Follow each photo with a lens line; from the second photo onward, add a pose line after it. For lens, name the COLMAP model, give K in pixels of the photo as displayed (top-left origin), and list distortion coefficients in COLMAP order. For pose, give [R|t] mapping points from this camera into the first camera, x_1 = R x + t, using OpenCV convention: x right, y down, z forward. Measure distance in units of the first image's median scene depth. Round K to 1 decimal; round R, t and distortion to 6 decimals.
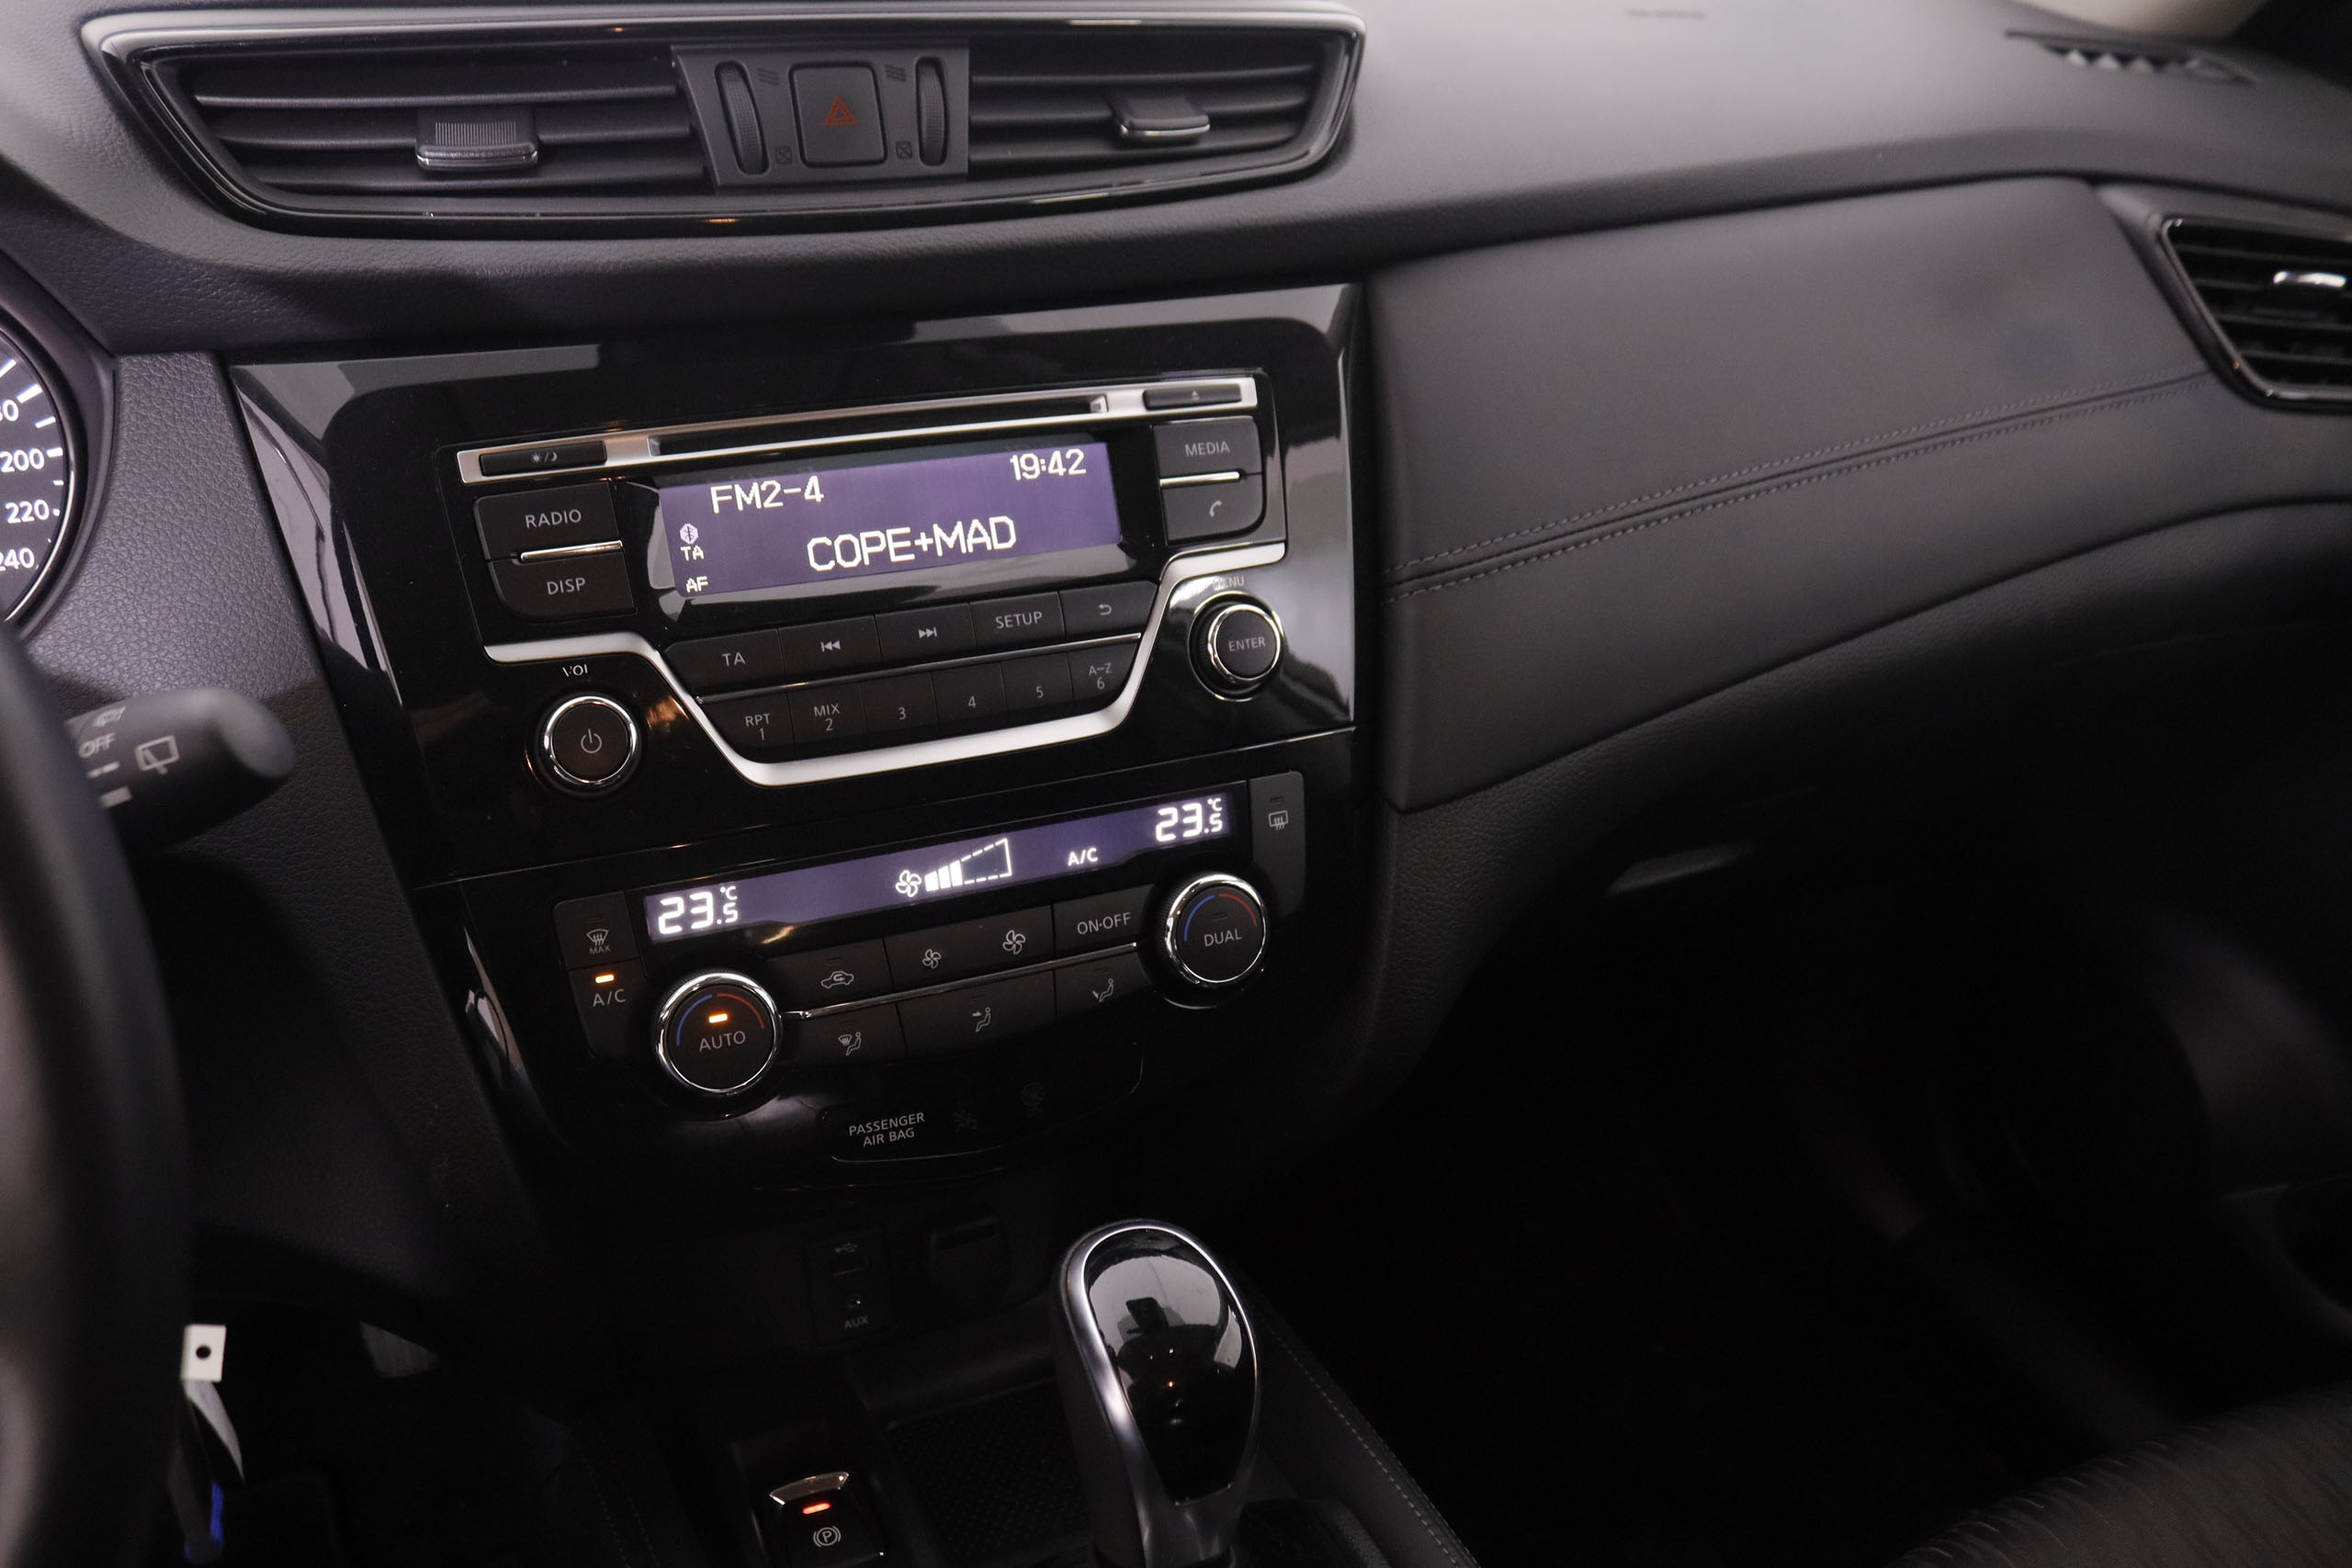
lens RADIAL K [[1925.7, 0, 1152.6], [0, 1925.7, 778.7], [0, 0, 1]] dist [-0.113520, 0.045820]
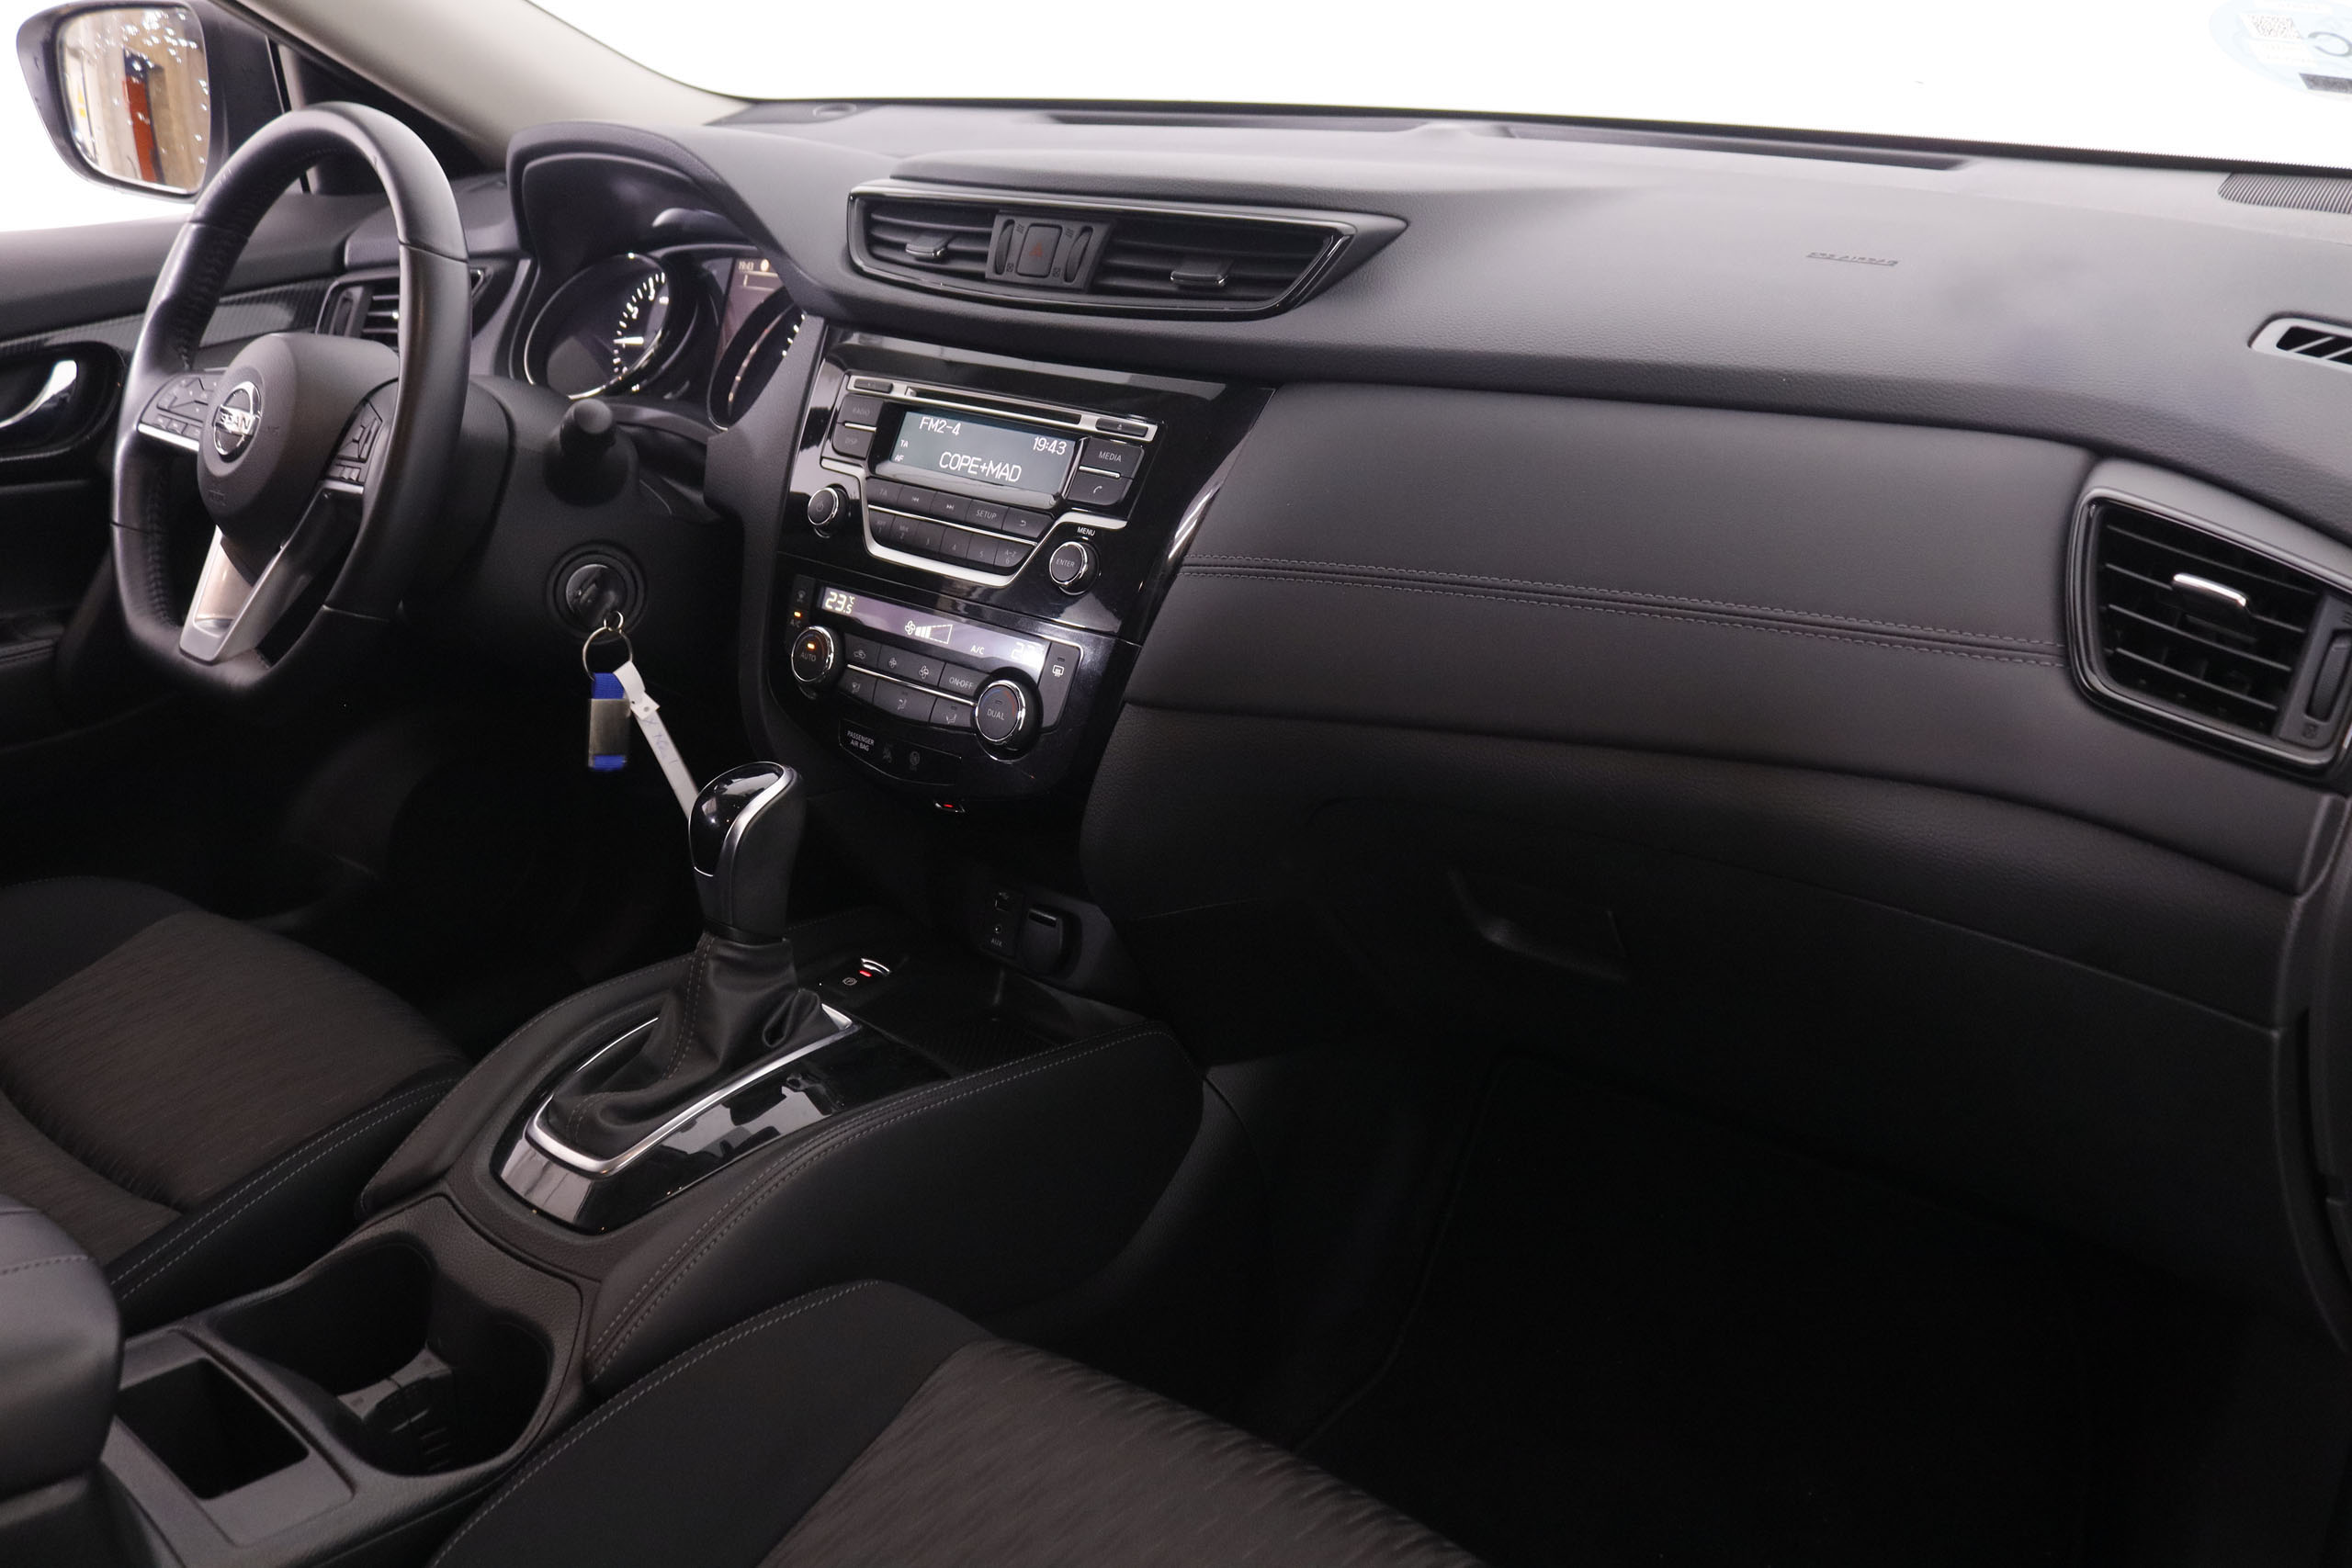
lens RADIAL K [[1925.7, 0, 1174.8], [0, 1925.7, 783.3], [0, 0, 1]] dist [-0.113520, 0.045820]
pose [[0.417911, 0.300678, -0.857289, 1.625513], [-0.395669, 0.909685, 0.126174, -0.147362], [0.817800, 0.286473, 0.499136, 0.279077]]
